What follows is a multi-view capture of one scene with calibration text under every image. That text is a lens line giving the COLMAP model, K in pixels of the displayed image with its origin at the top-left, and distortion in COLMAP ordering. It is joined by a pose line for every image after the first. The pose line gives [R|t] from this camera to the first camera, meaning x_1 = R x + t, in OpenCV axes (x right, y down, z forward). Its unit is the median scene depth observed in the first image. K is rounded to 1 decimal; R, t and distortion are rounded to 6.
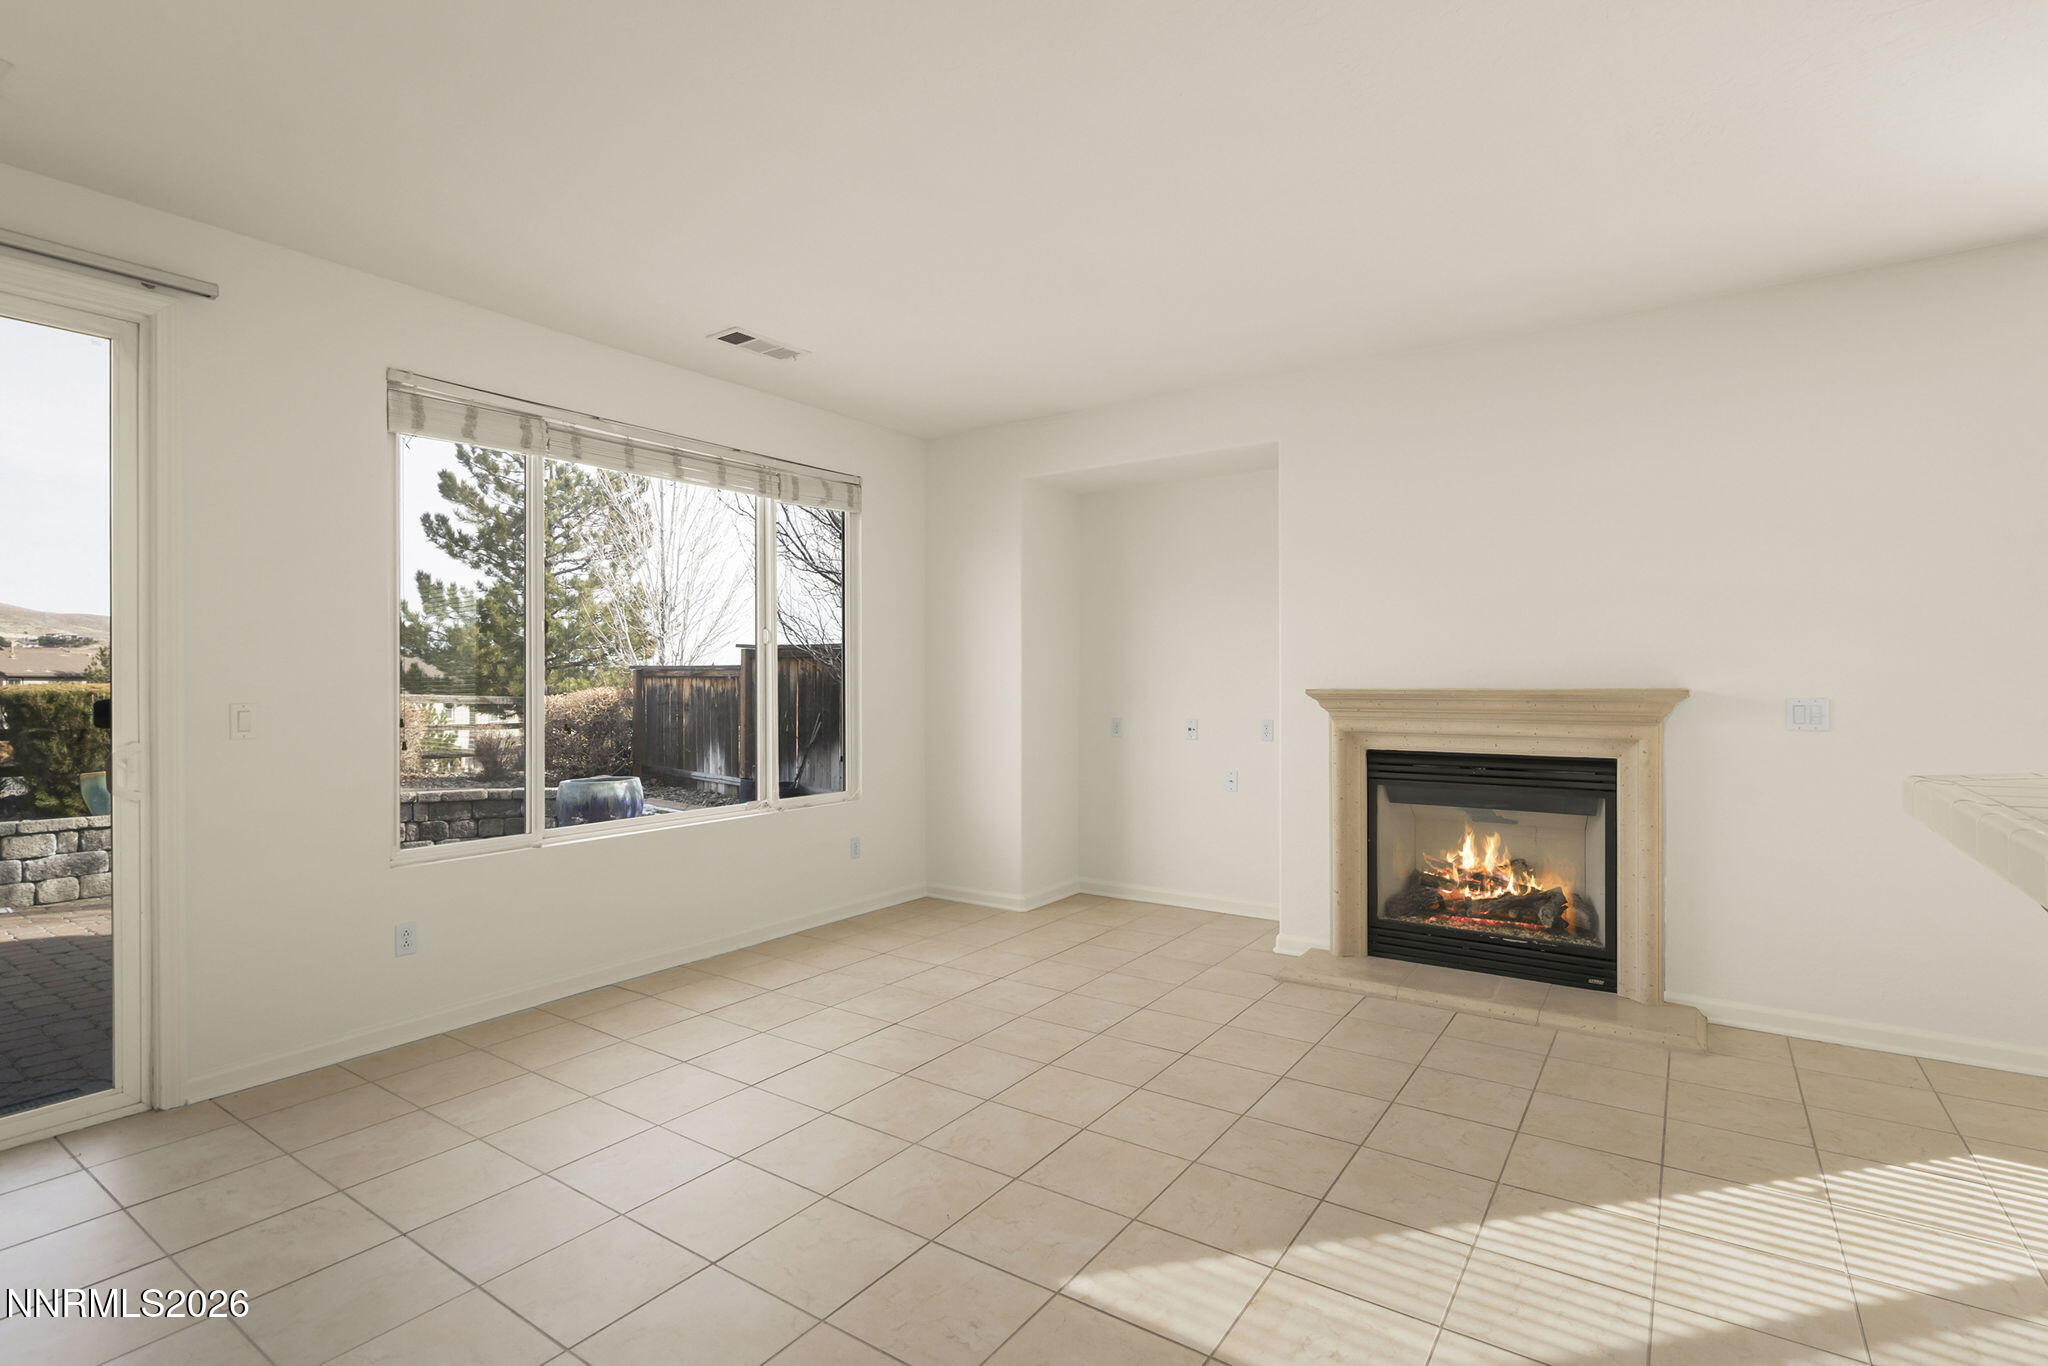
lens RADIAL K [[968.8, 0, 1014.8], [0, 968.8, 683.3], [0, 0, 1]] dist [-0.004587, 0.000821]
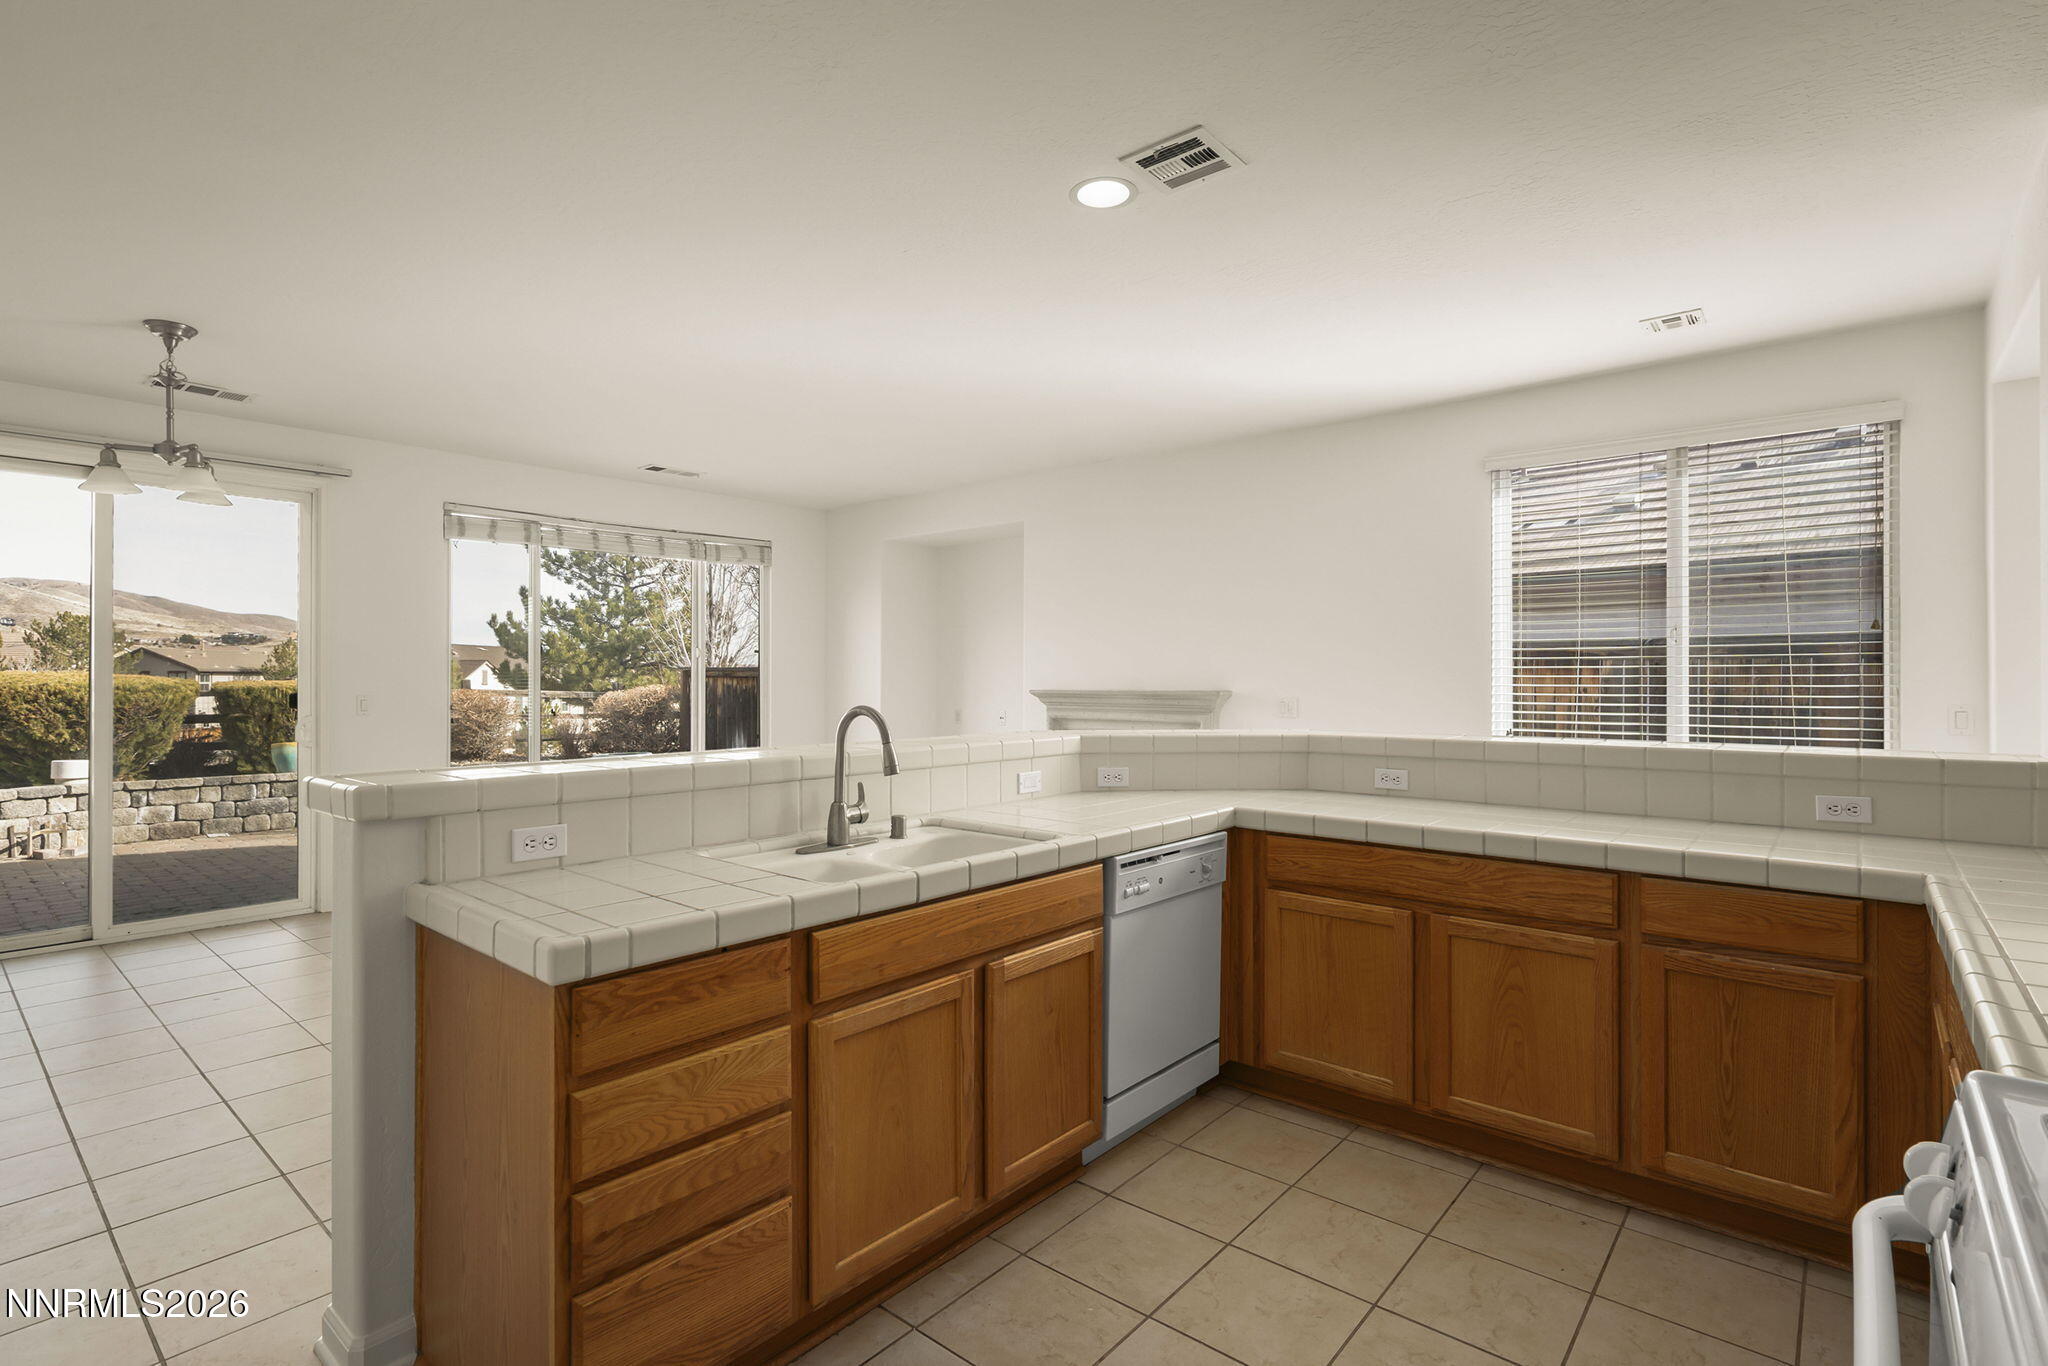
lens RADIAL K [[968.8, 0, 1014.4], [0, 968.8, 677.5], [0, 0, 1]] dist [-0.004587, 0.000821]
pose [[0.994627, 0.003884, -0.103448, 0.411666], [-0.004208, 0.999987, -0.002912, -0.008641], [0.103436, 0.003331, 0.994631, -0.463706]]
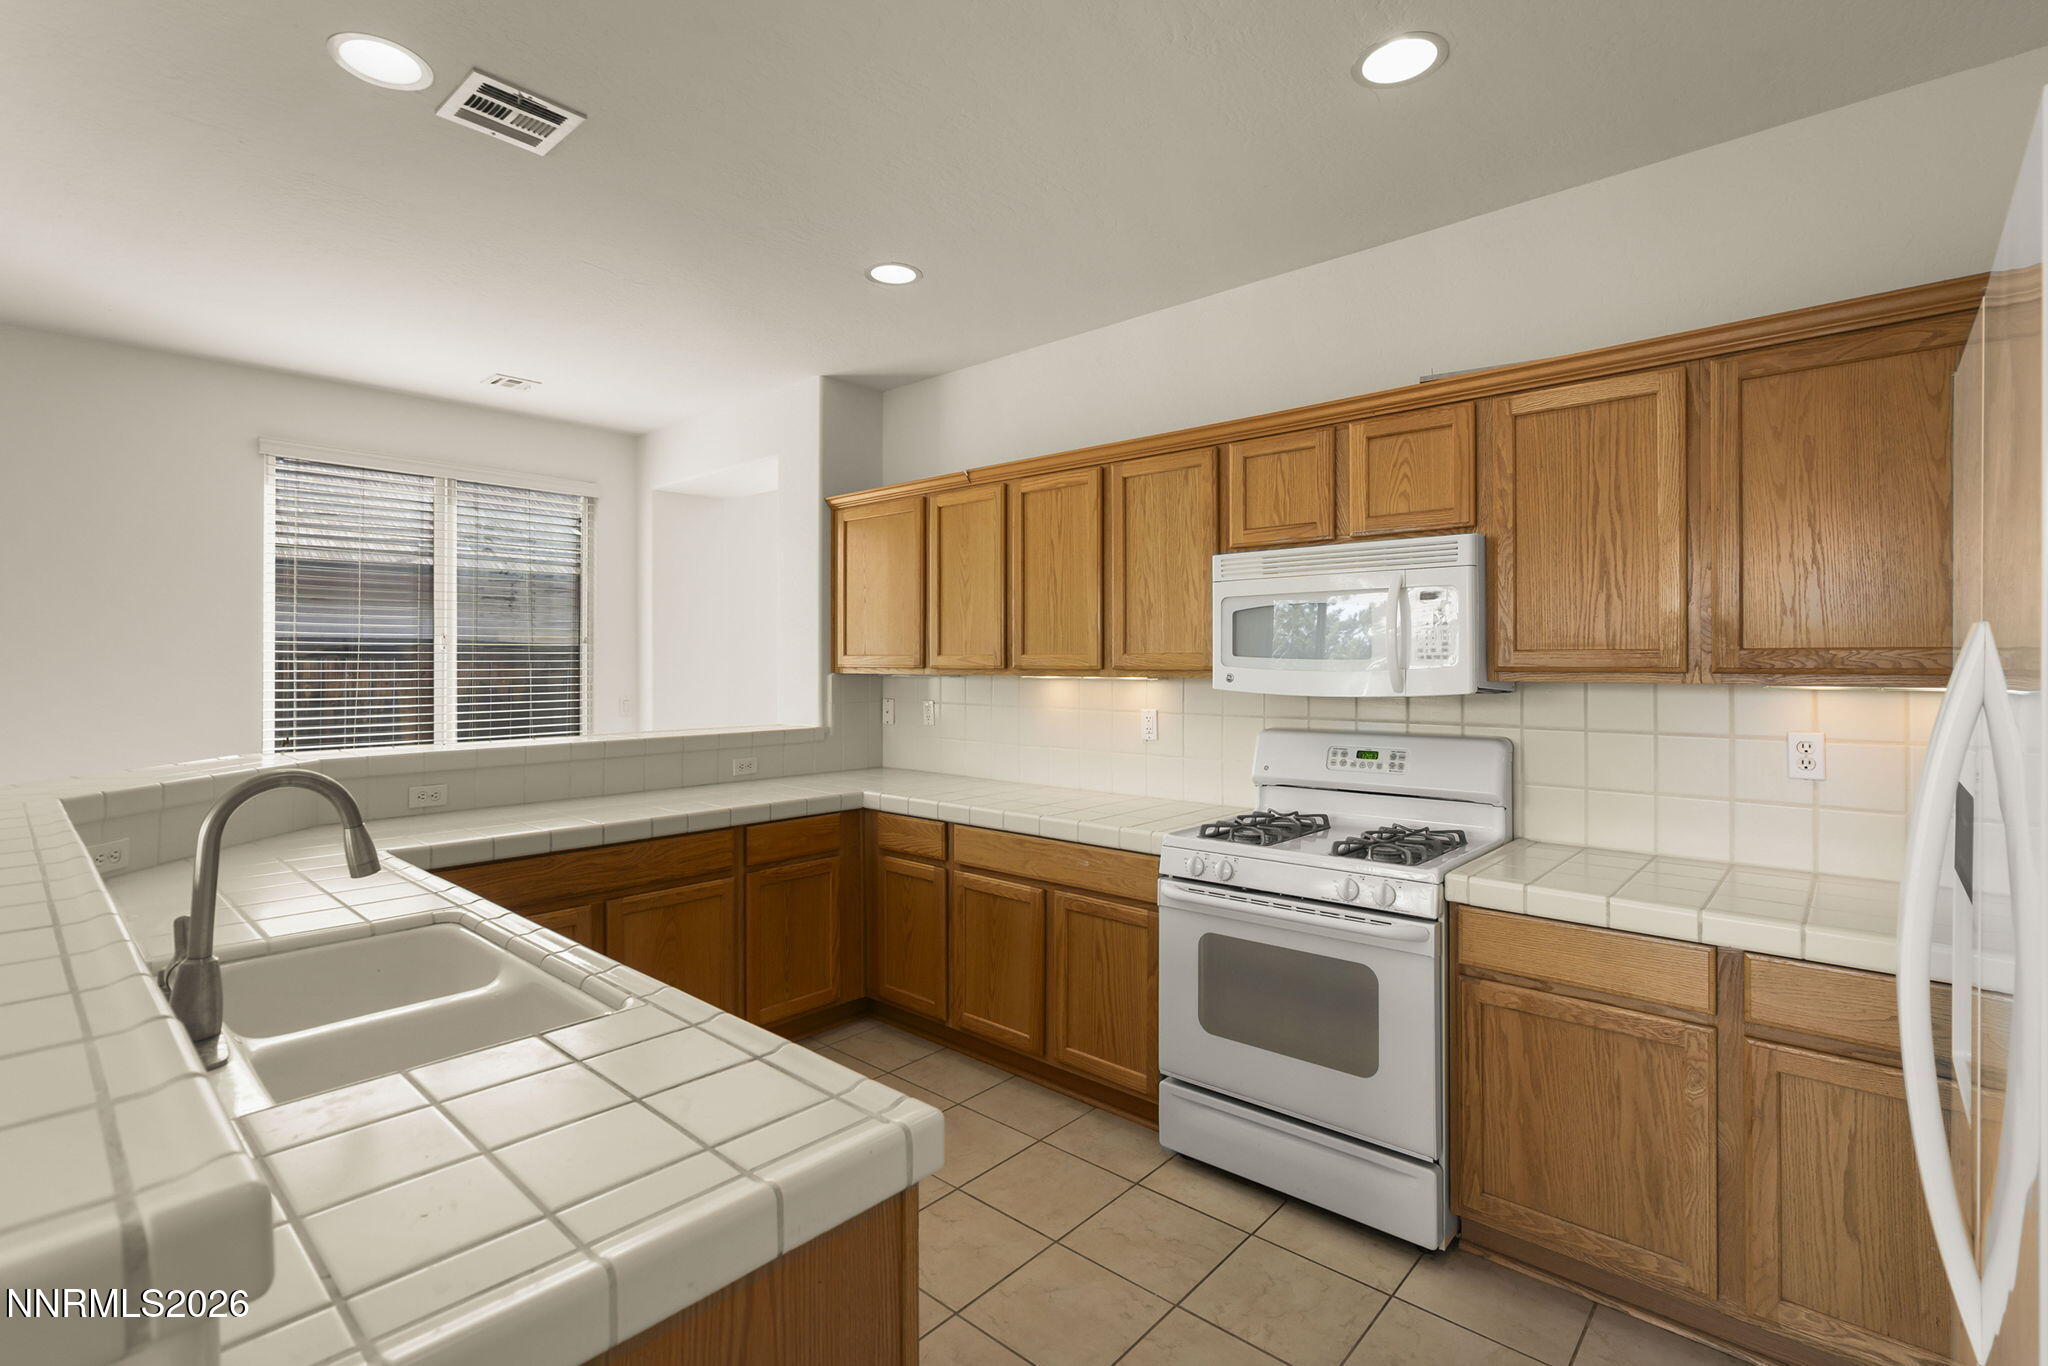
lens RADIAL K [[925.1, 0, 1042.2], [0, 925.1, 664.6], [0, 0, 1]] dist [-0.011310, -0.000069]
pose [[0.138523, -0.002299, 0.990357, 0.011920], [-0.003685, 0.999989, 0.002836, -0.031218], [-0.990352, -0.004042, 0.138513, -0.217628]]
